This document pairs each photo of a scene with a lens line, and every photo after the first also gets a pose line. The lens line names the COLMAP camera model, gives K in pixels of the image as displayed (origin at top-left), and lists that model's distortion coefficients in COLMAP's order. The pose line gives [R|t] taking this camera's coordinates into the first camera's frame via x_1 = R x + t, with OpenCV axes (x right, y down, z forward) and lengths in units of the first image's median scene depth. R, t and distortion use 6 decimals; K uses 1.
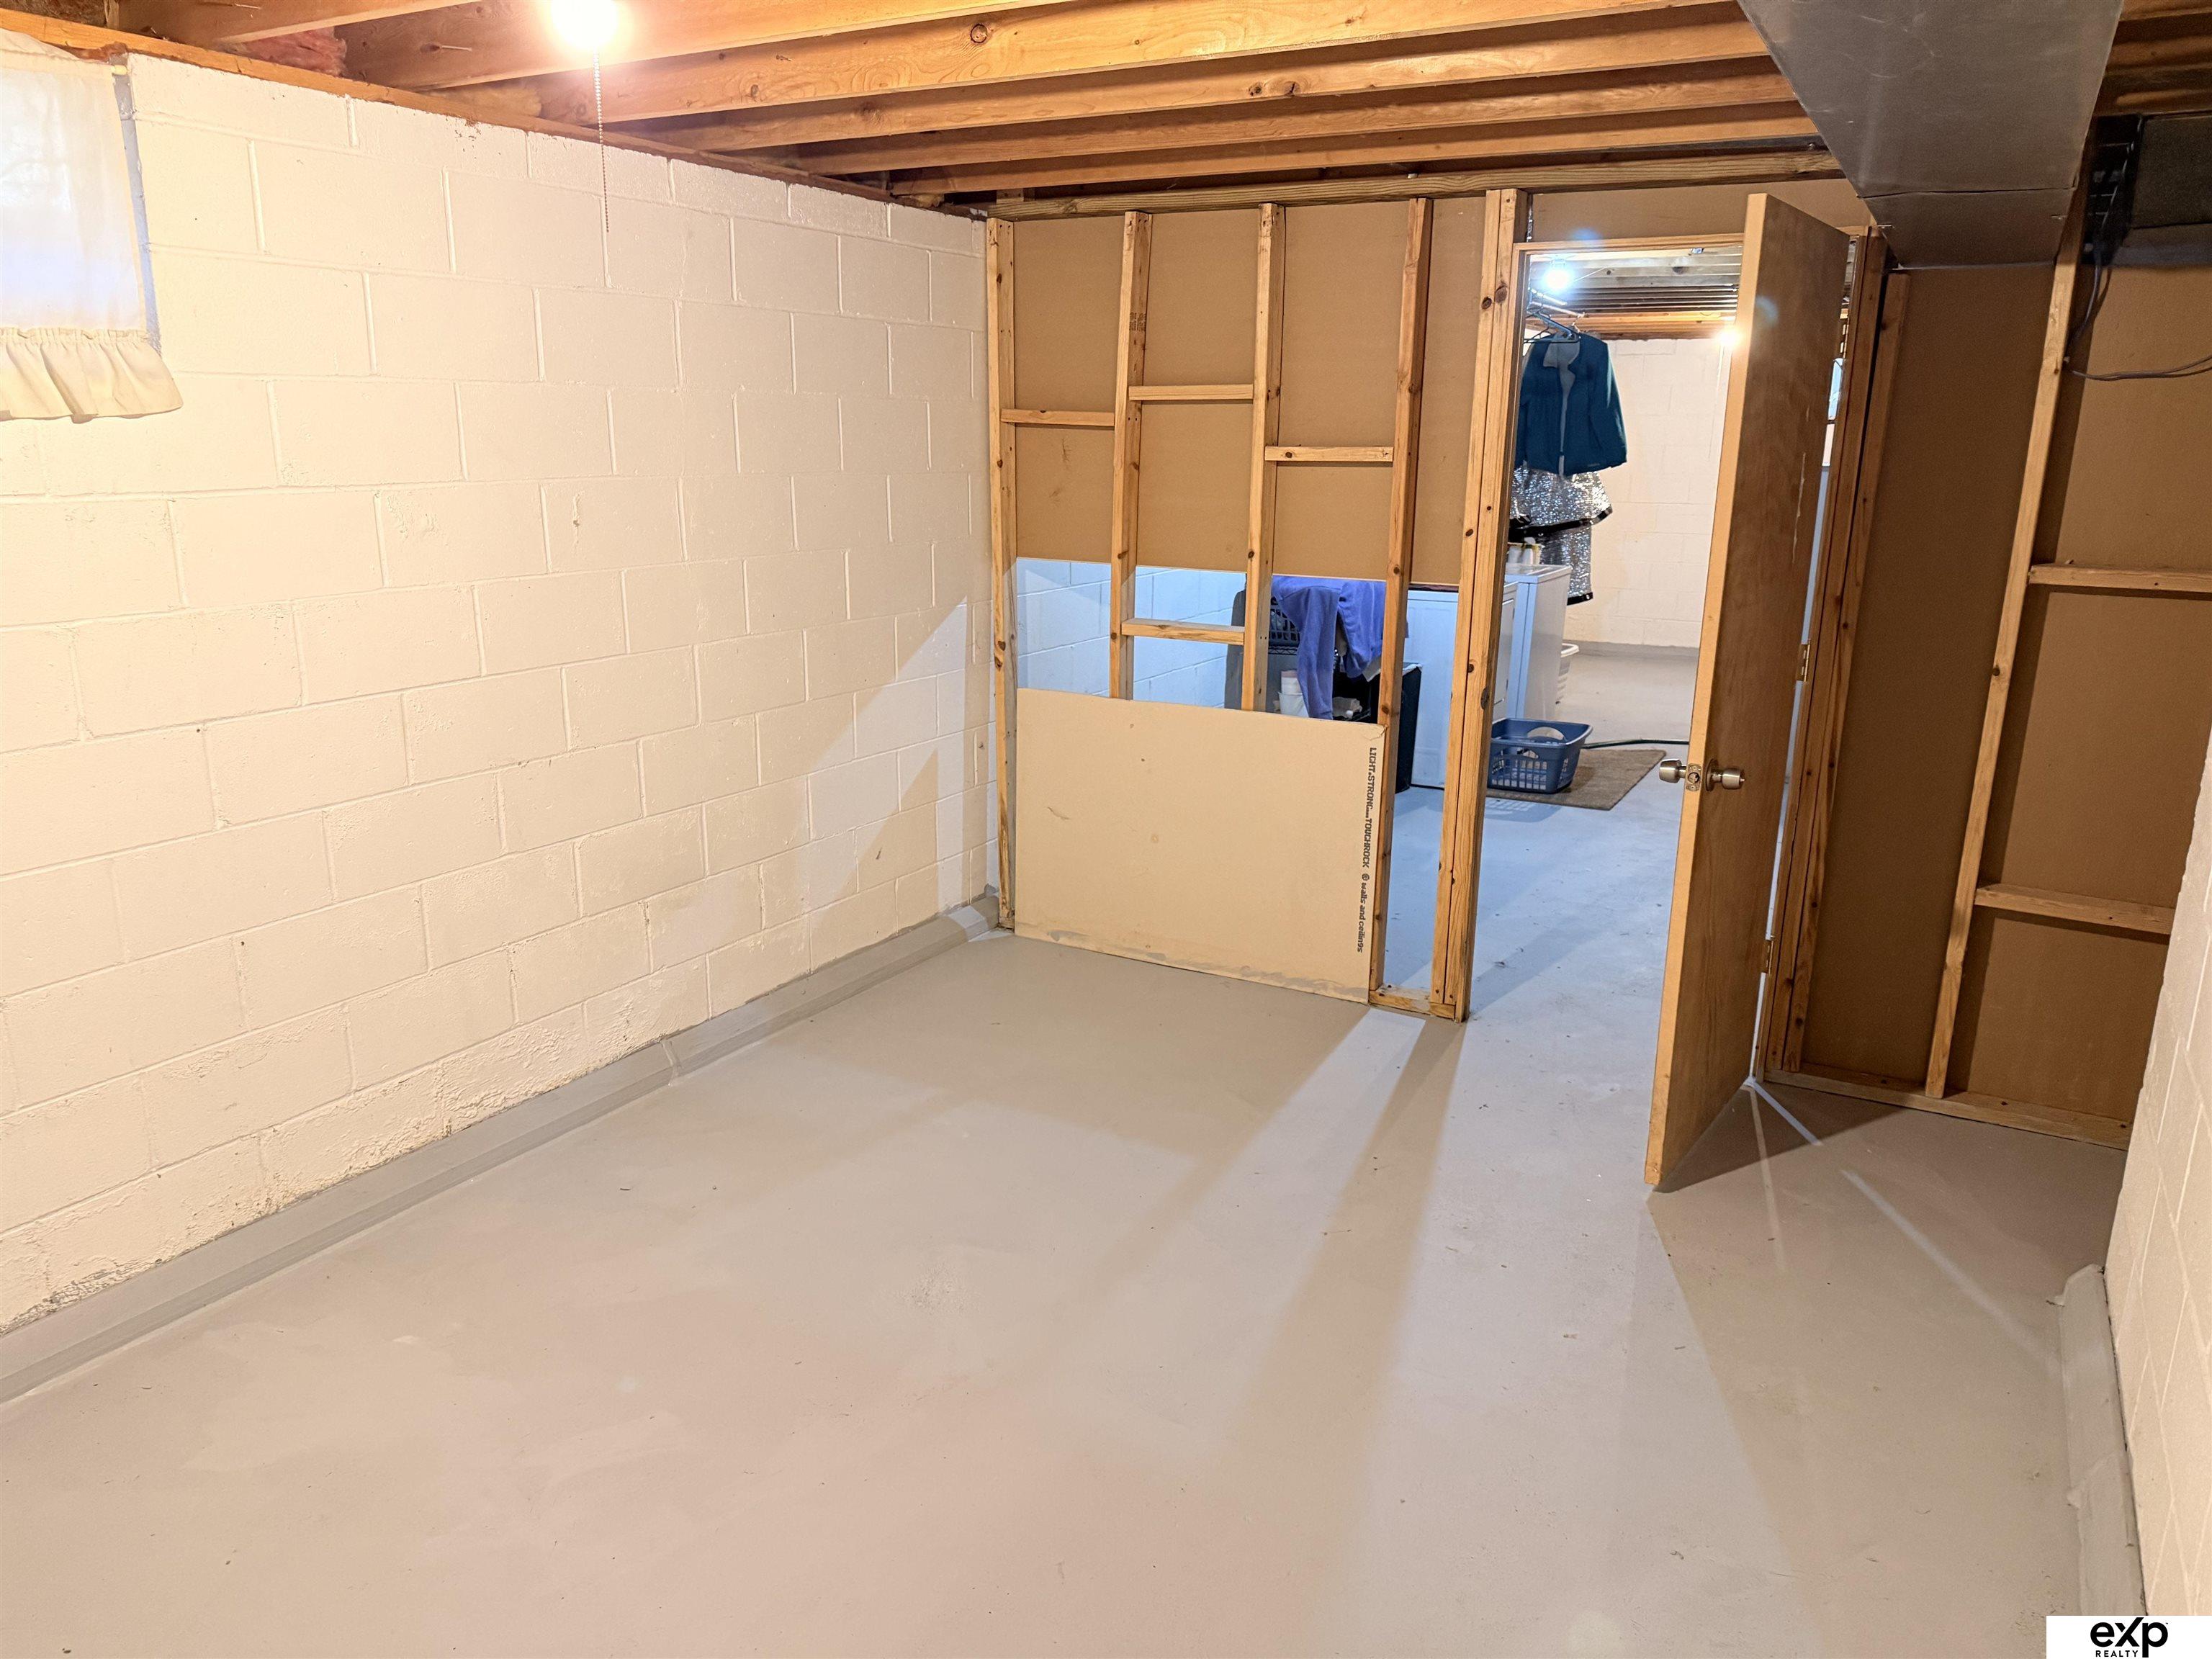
lens RADIAL K [[1561.7, 0, 1095.6], [0, 1561.7, 817.8], [0, 0, 1]] dist [0.053085, 0.000807]
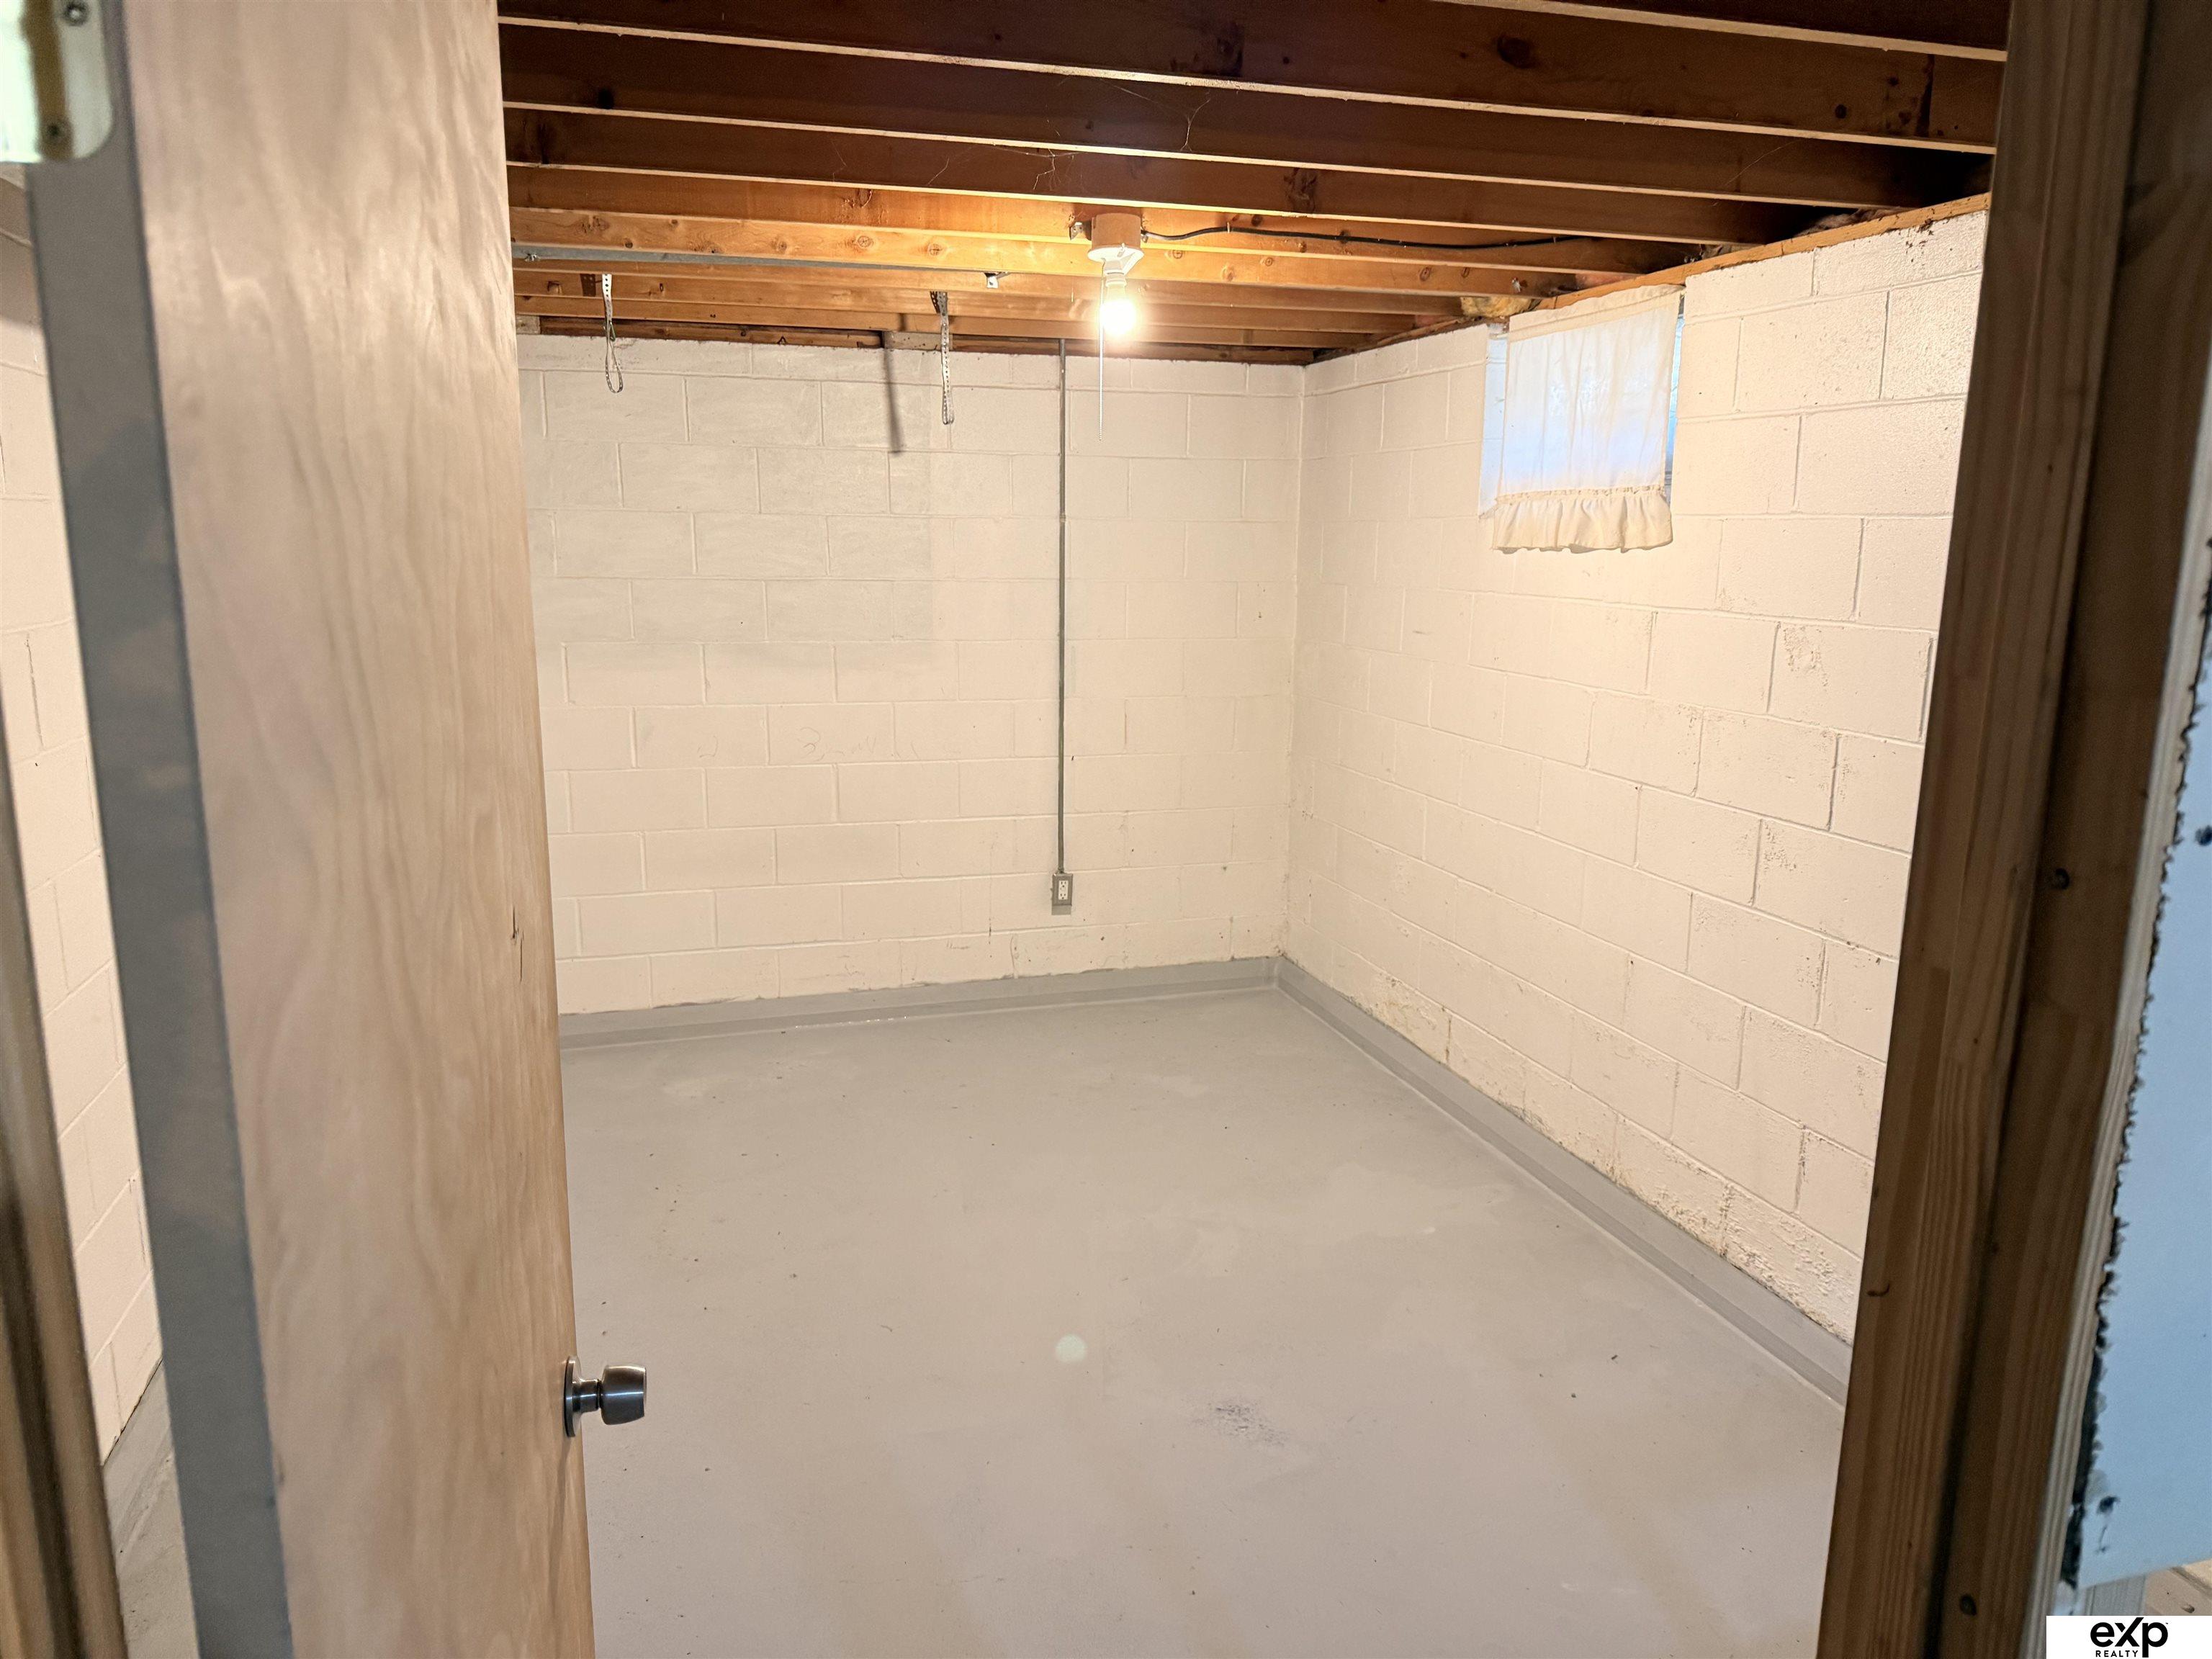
lens RADIAL K [[1561.7, 0, 1103.6], [0, 1561.7, 836.1], [0, 0, 1]] dist [0.053085, 0.000807]
pose [[-0.685142, 0.130550, -0.716615, 0.165752], [-0.197122, 0.913867, 0.354949, -0.098050], [0.701229, 0.384452, -0.600395, 0.373770]]
